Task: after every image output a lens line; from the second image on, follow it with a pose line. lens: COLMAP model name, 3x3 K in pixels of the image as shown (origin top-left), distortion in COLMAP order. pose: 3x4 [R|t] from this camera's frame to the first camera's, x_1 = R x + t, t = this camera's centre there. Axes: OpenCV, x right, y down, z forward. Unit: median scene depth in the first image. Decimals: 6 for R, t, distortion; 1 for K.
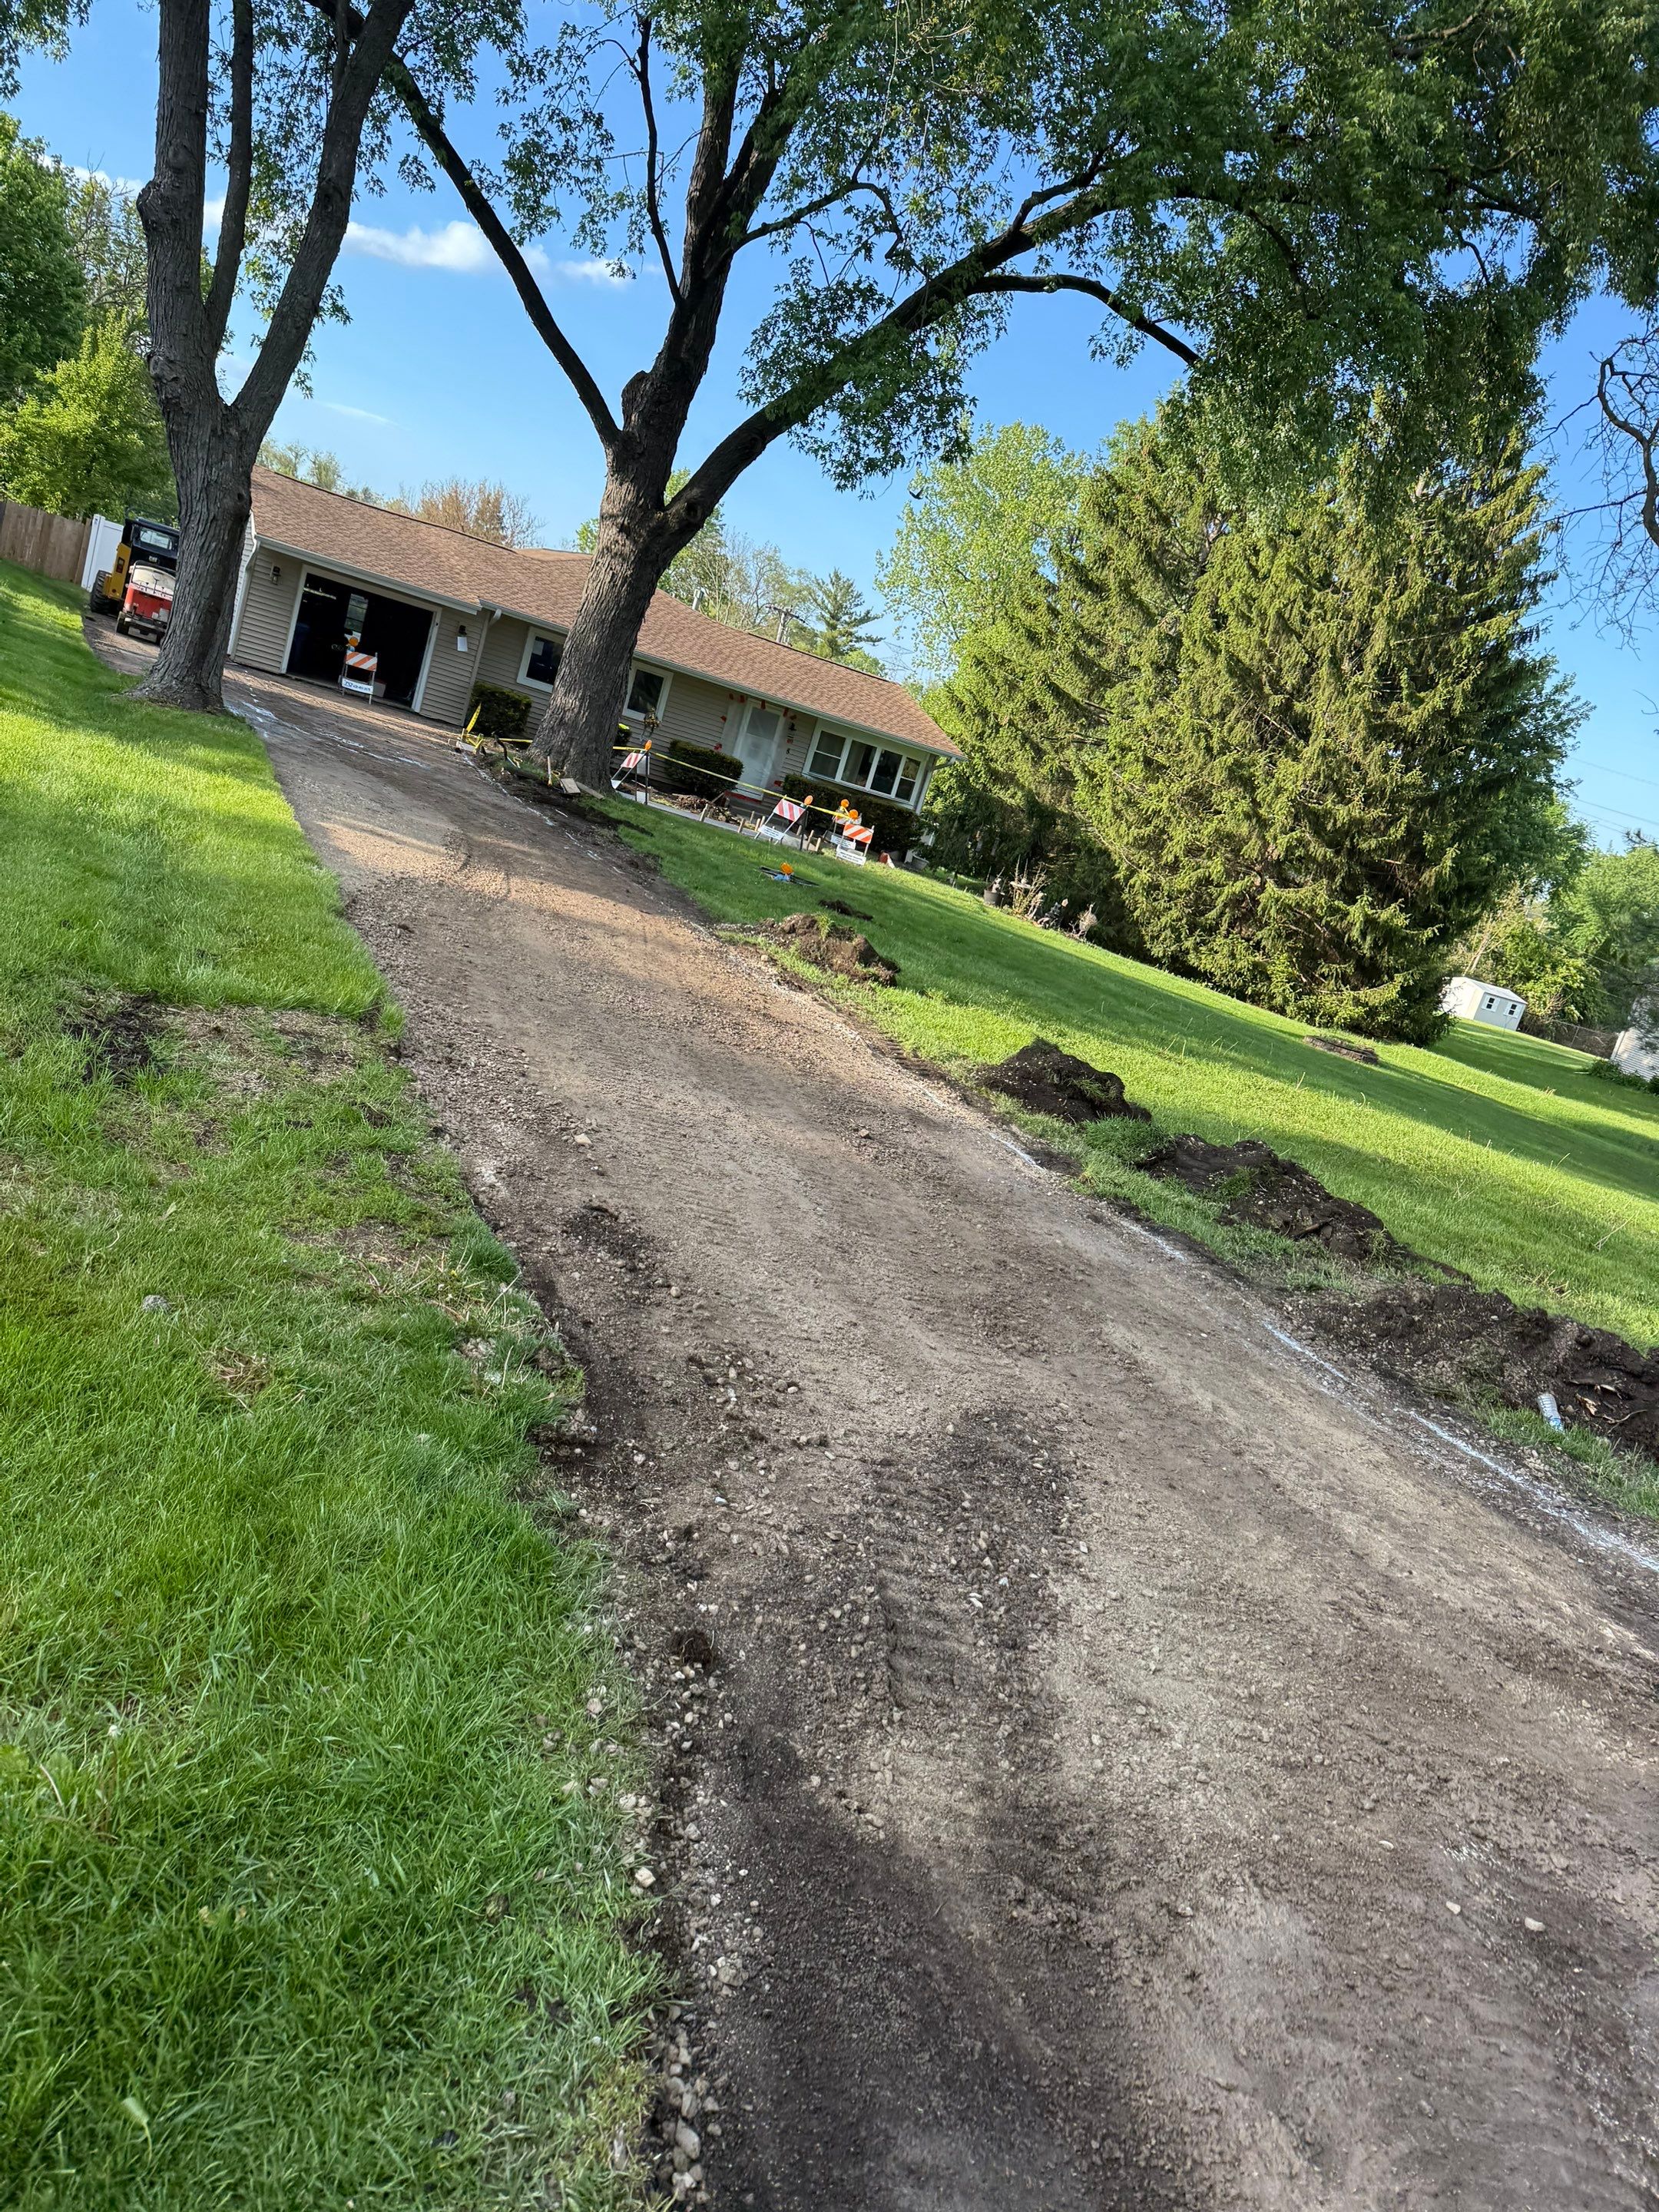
lens RADIAL K [[1557.6, 0, 796.9], [0, 1557.6, 1112.7], [0, 0, 1]] dist [0.104012, -0.169823]
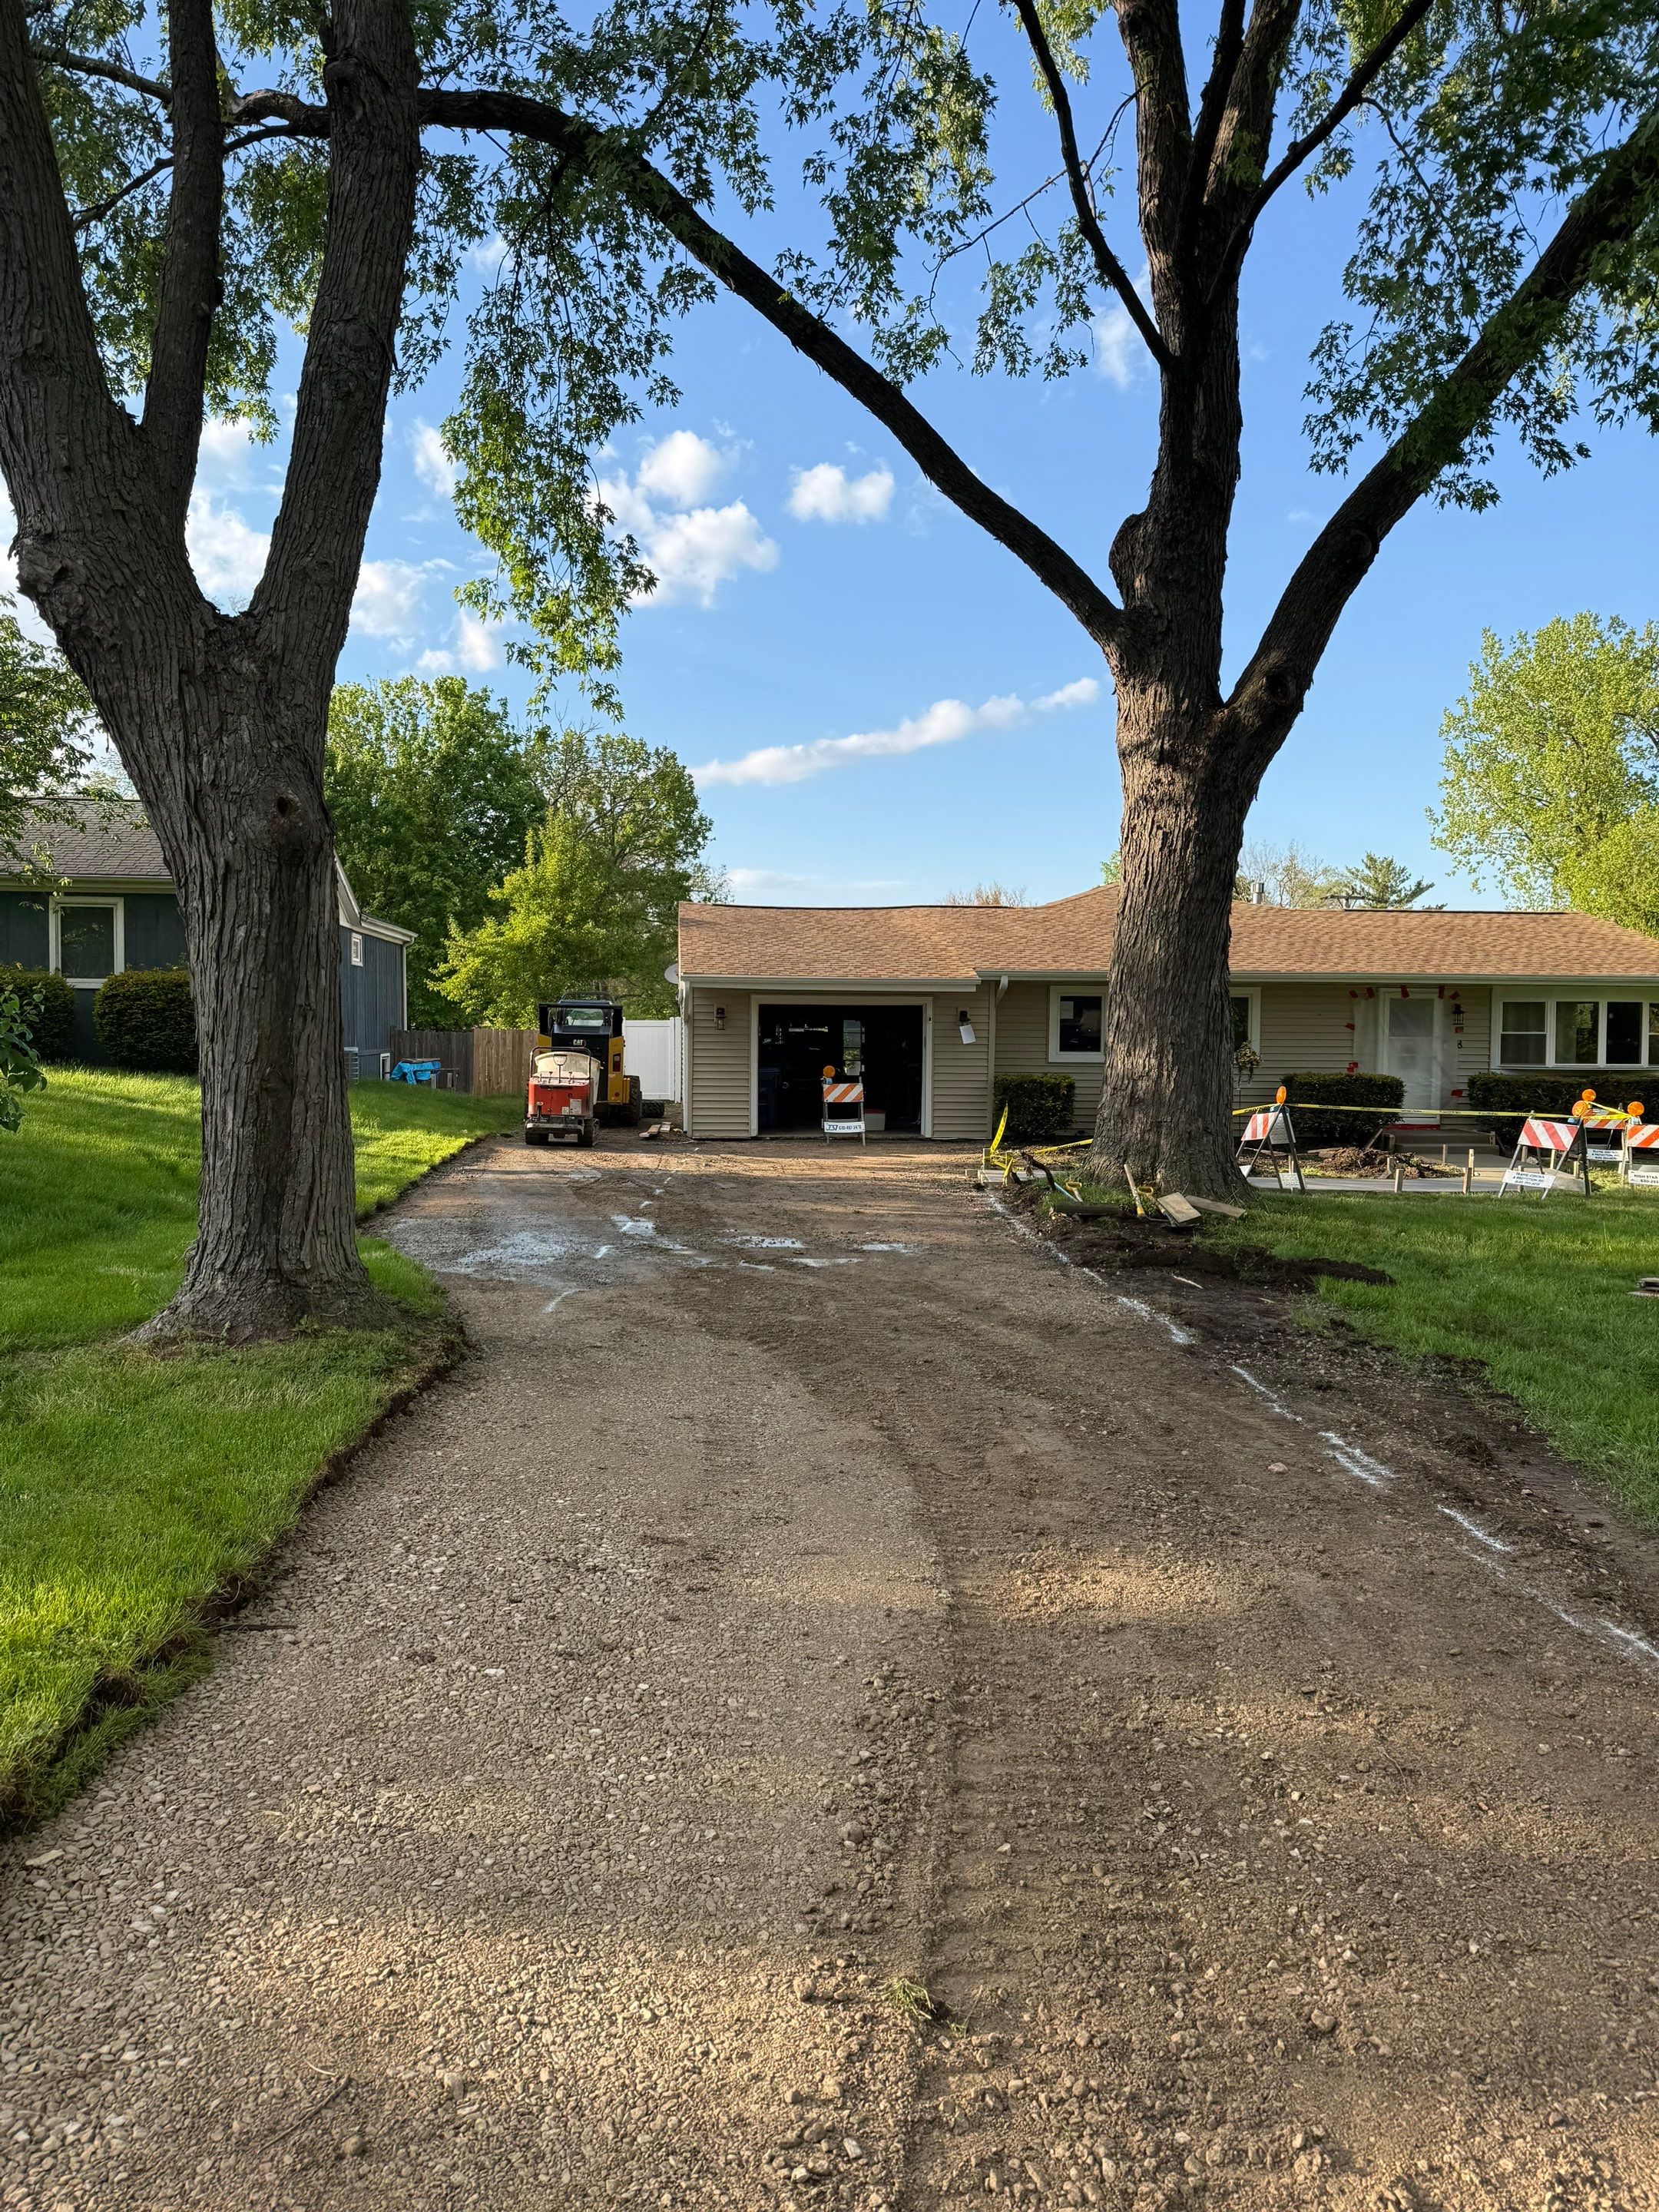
lens RADIAL K [[1557.6, 0, 796.9], [0, 1557.6, 1112.7], [0, 0, 1]] dist [0.104012, -0.169823]
pose [[0.906134, -0.263981, -0.330508, -0.073462], [0.179032, 0.947271, -0.265755, -0.114855], [0.383235, 0.181638, 0.905615, 0.436010]]
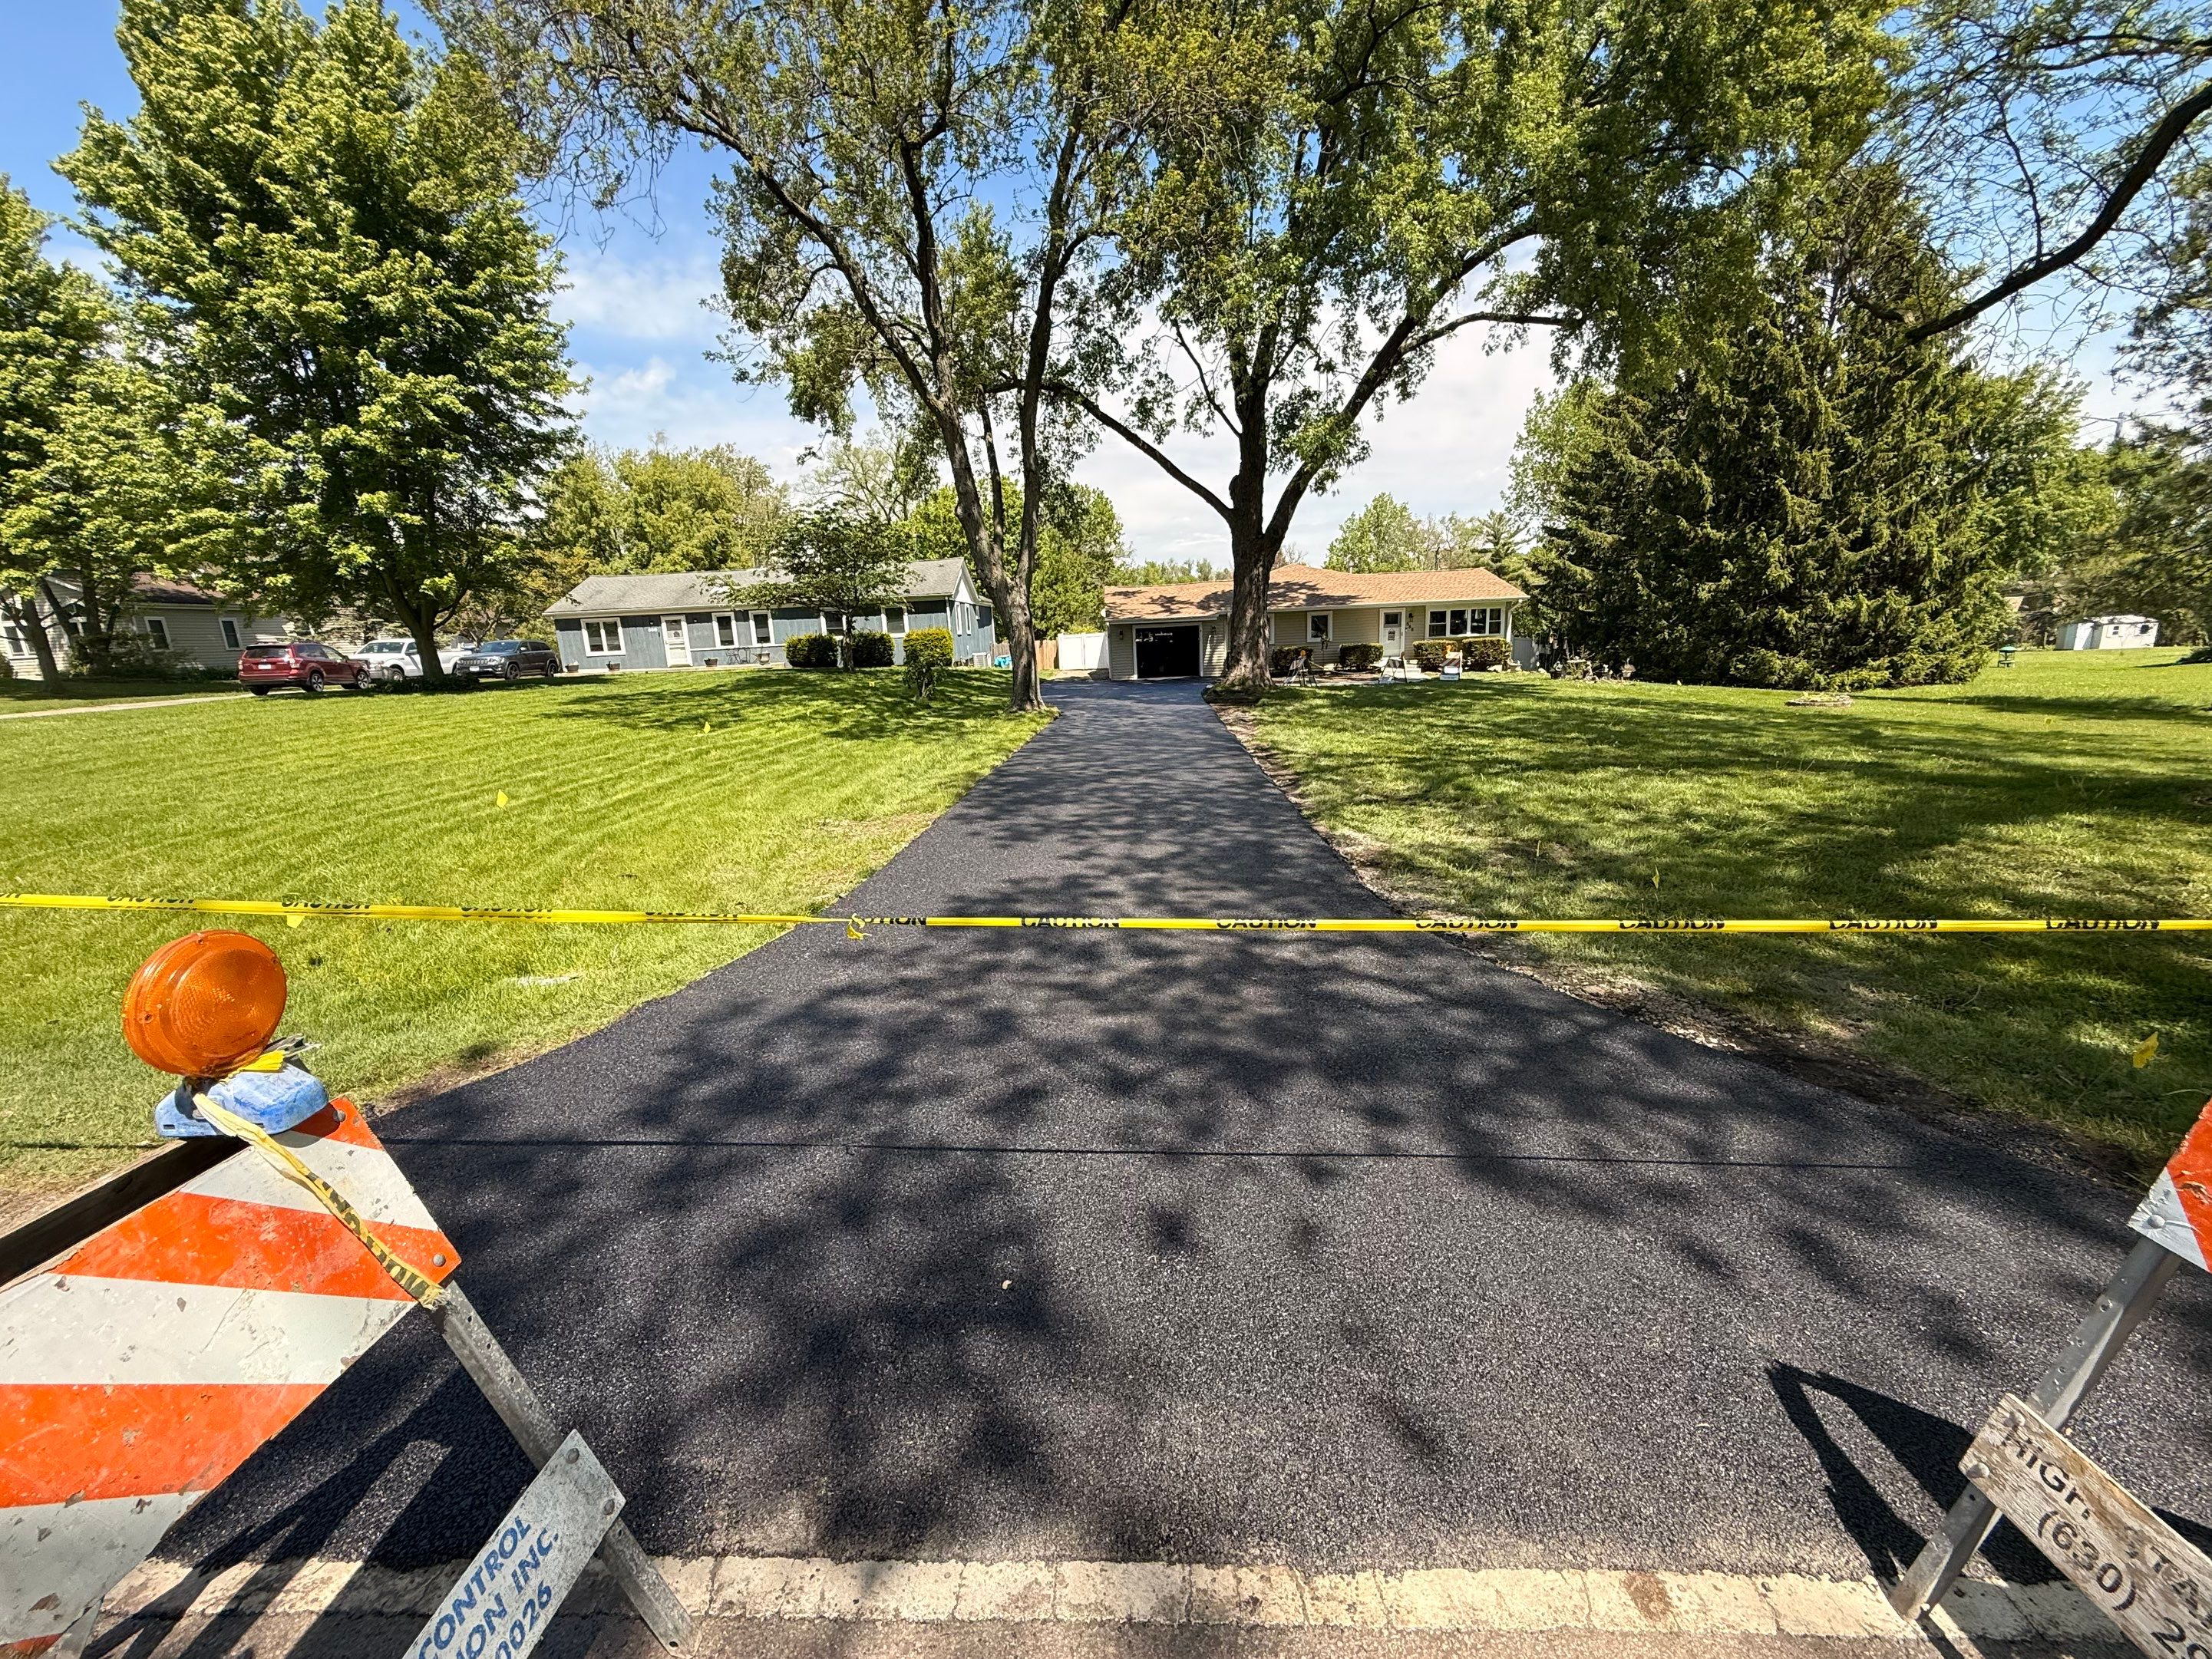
lens RADIAL K [[893.6, 0, 1075.8], [0, 893.6, 837.4], [0, 0, 1]] dist [-0.001229, 0.000069]
pose [[0.846902, -0.221499, -0.483421, 0.162853], [0.189141, 0.975140, -0.115444, 0.050402], [0.496974, 0.006335, 0.867743, -0.042095]]
